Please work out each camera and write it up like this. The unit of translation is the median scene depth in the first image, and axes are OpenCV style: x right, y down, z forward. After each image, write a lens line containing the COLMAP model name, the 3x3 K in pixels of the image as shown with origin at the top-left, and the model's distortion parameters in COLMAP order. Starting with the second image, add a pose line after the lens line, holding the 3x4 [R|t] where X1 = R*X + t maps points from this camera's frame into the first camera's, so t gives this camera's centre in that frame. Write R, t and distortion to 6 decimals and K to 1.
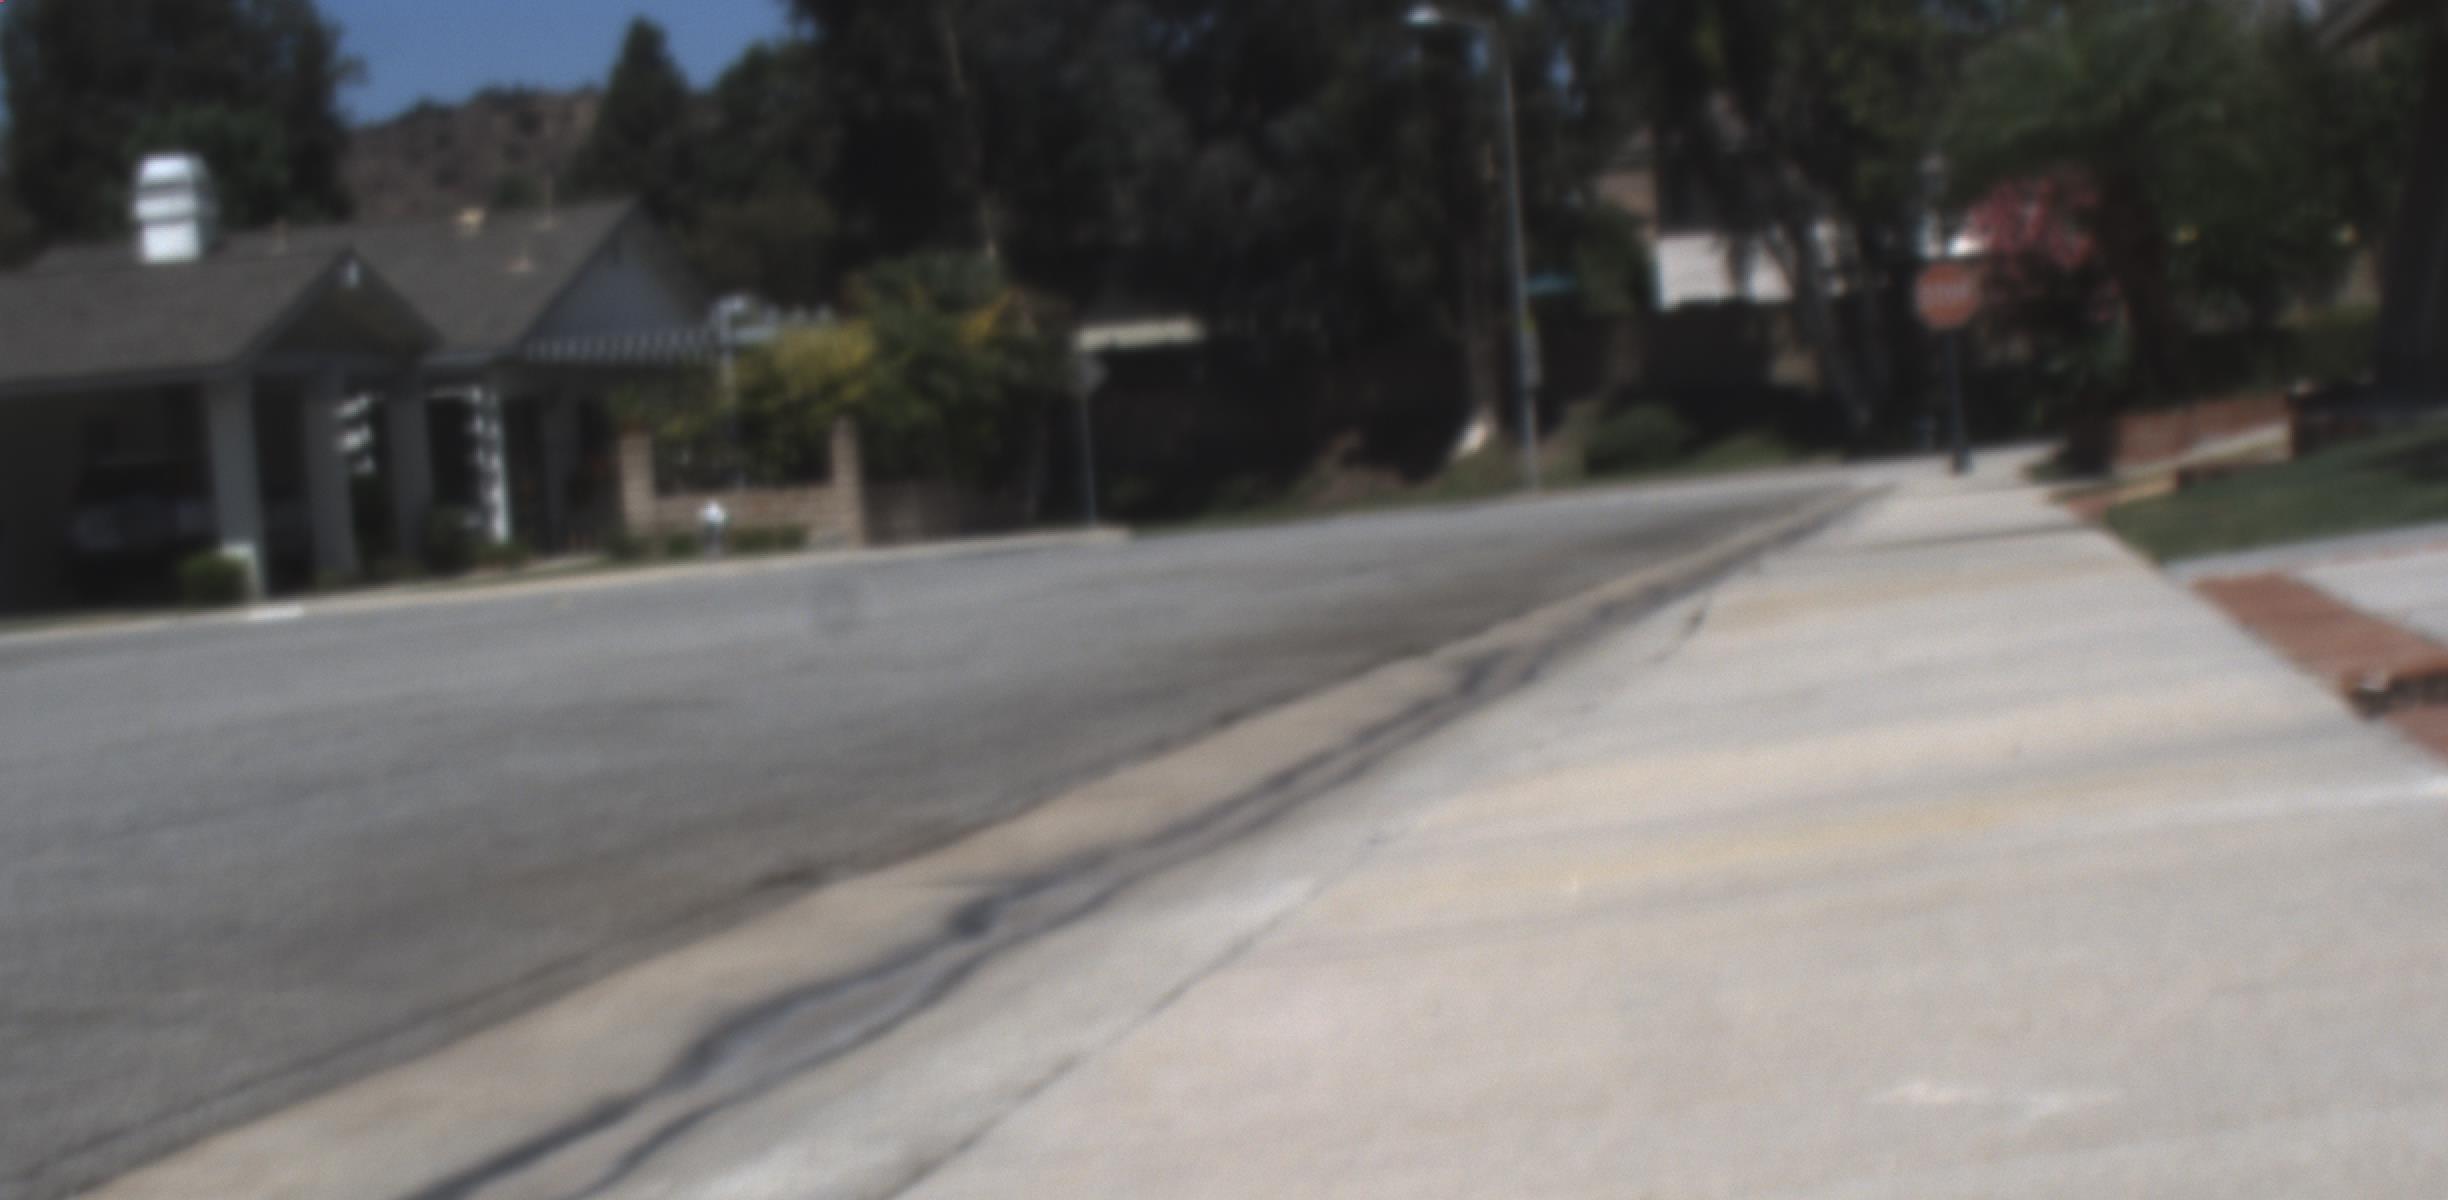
lens RADIAL K [[5478.4, 0, 1222.1], [0, 5478.4, 656.6], [0, 0, 1]] dist [-0.005862, 0.240320]
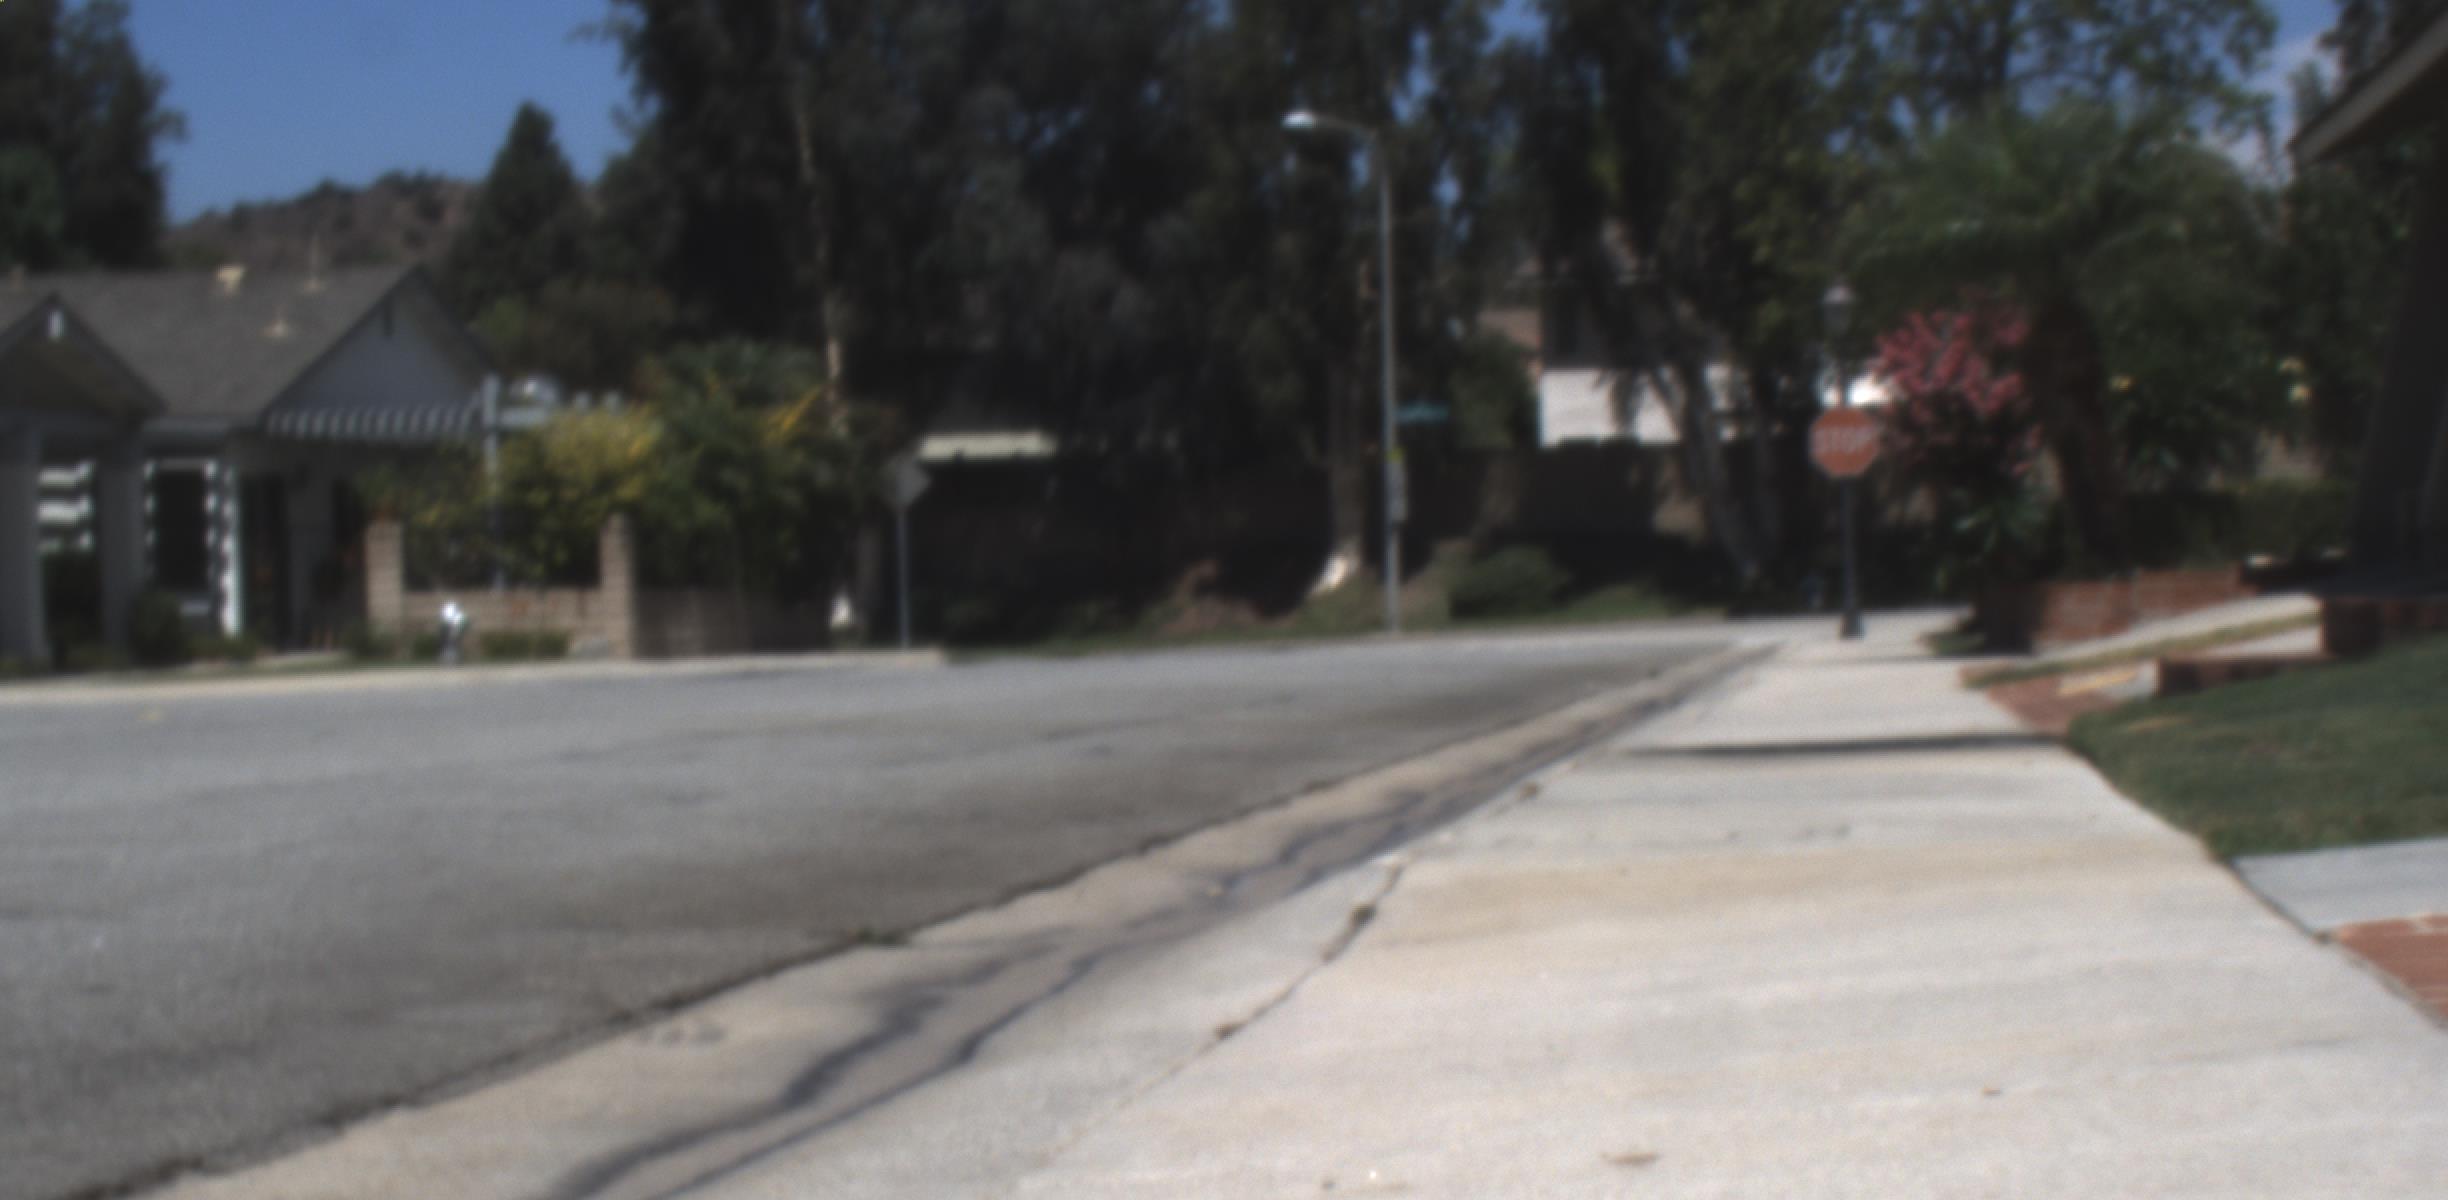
lens RADIAL K [[5471.5, 0, 1225.3], [0, 5471.5, 655.0], [0, 0, 1]] dist [-0.020487, 0.529194]
pose [[0.998501, 0.050649, 0.020743, 0.009658], [-0.050149, 0.998454, -0.023964, -0.003035], [-0.021924, 0.022888, 0.999498, 0.074177]]
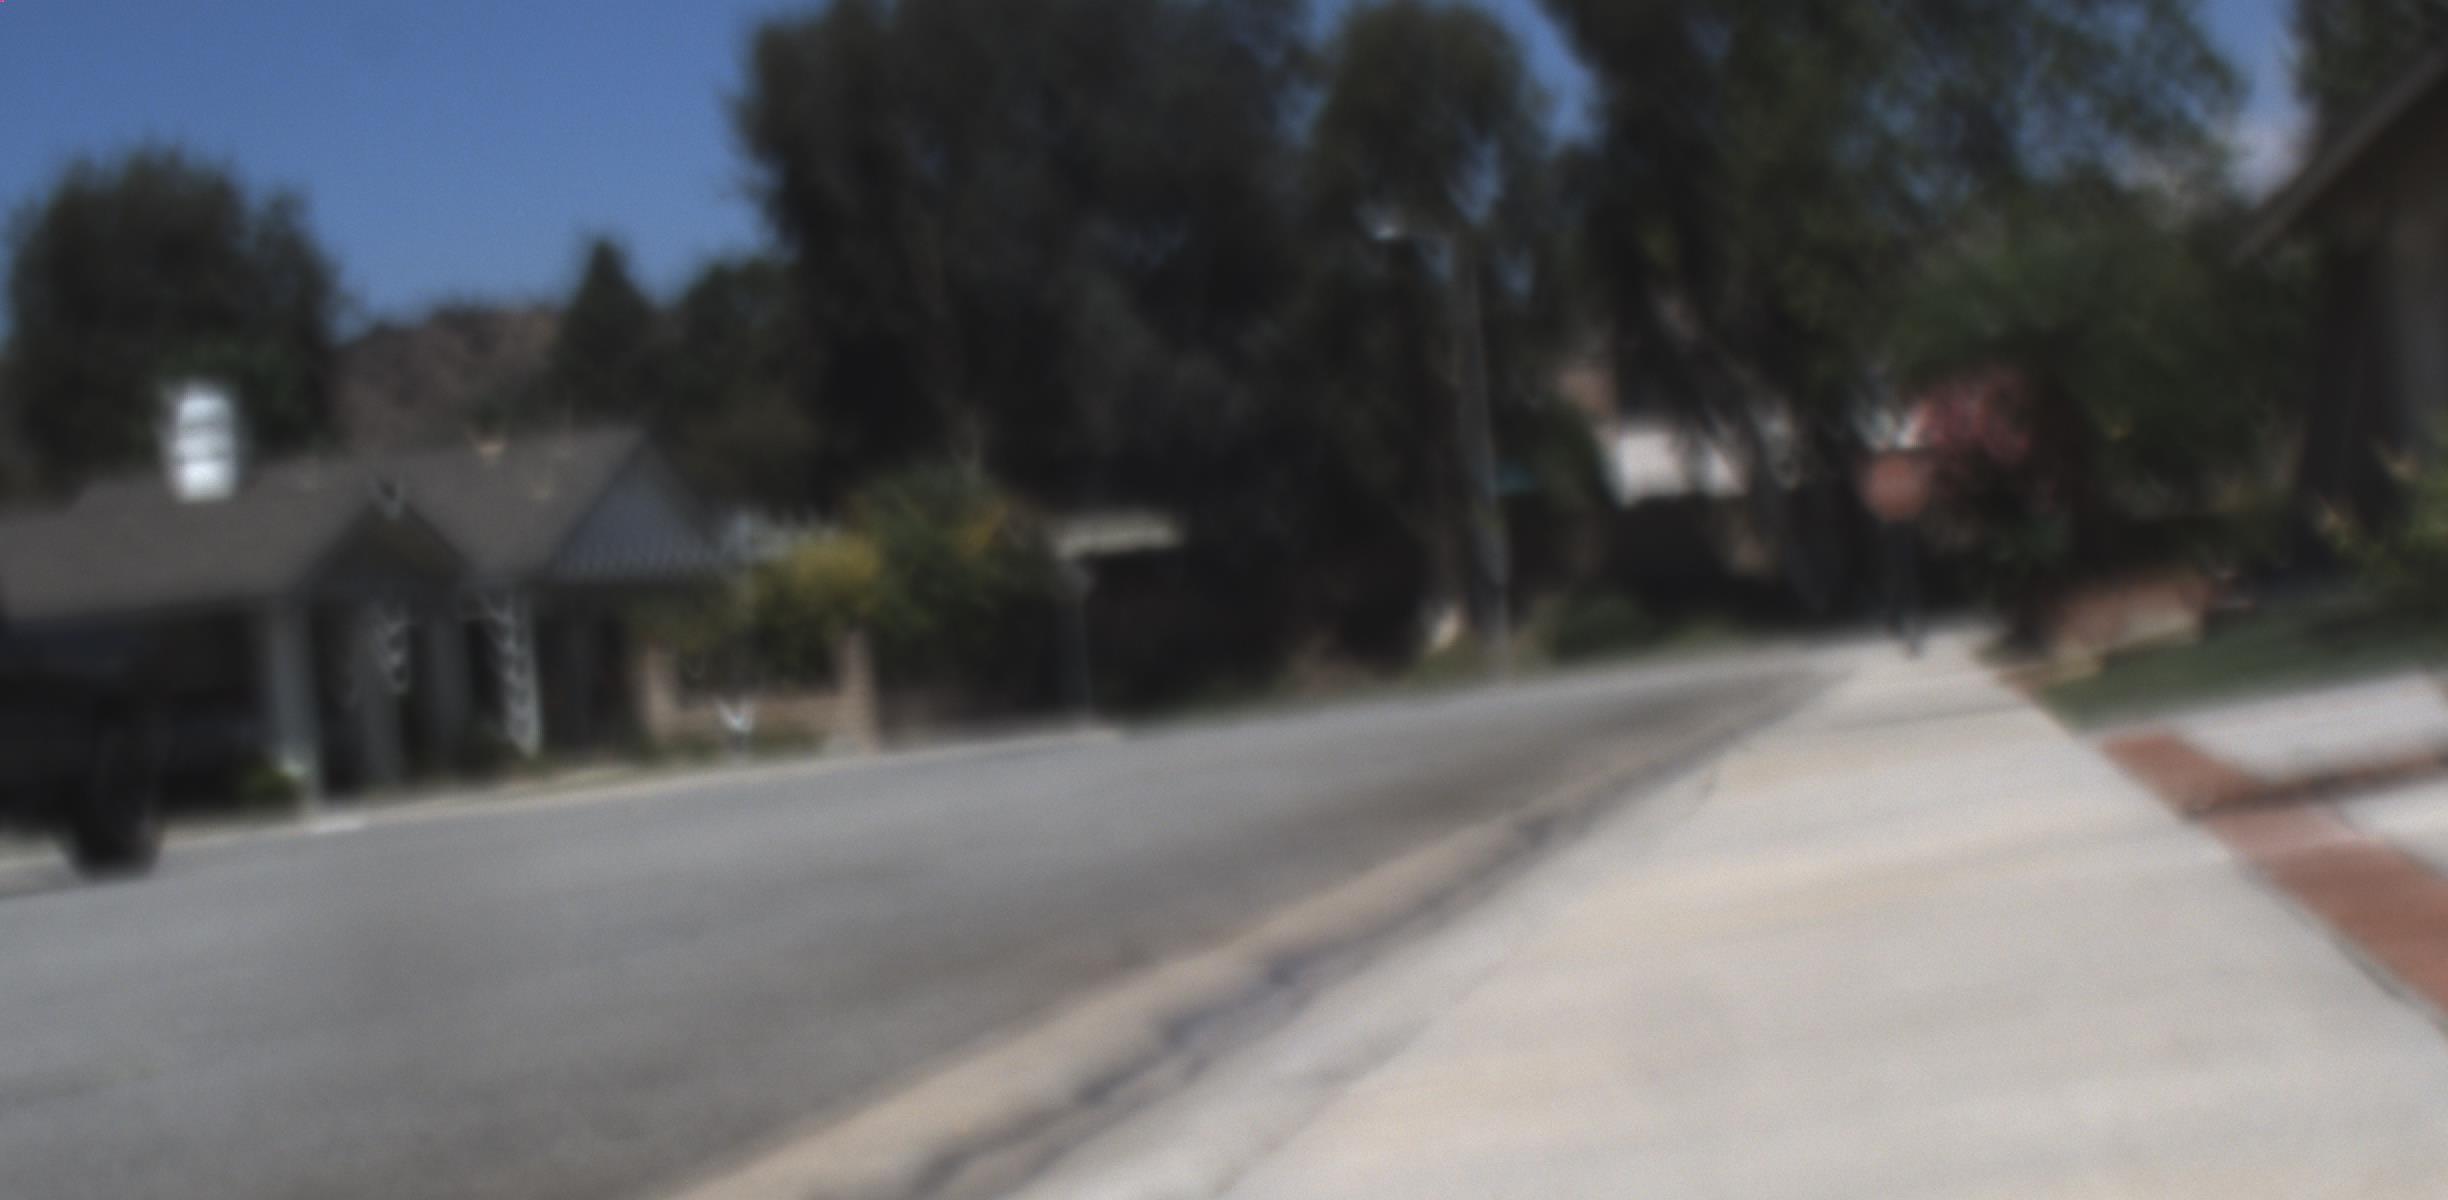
lens RADIAL K [[5488.0, 0, 1221.8], [0, 5488.0, 603.4], [0, 0, 1]] dist [0.032881, 0.092758]
pose [[0.999668, -0.024181, 0.008858, -0.005551], [0.024558, 0.998676, -0.045201, 0.001106], [-0.007753, 0.045403, 0.998939, -0.040958]]
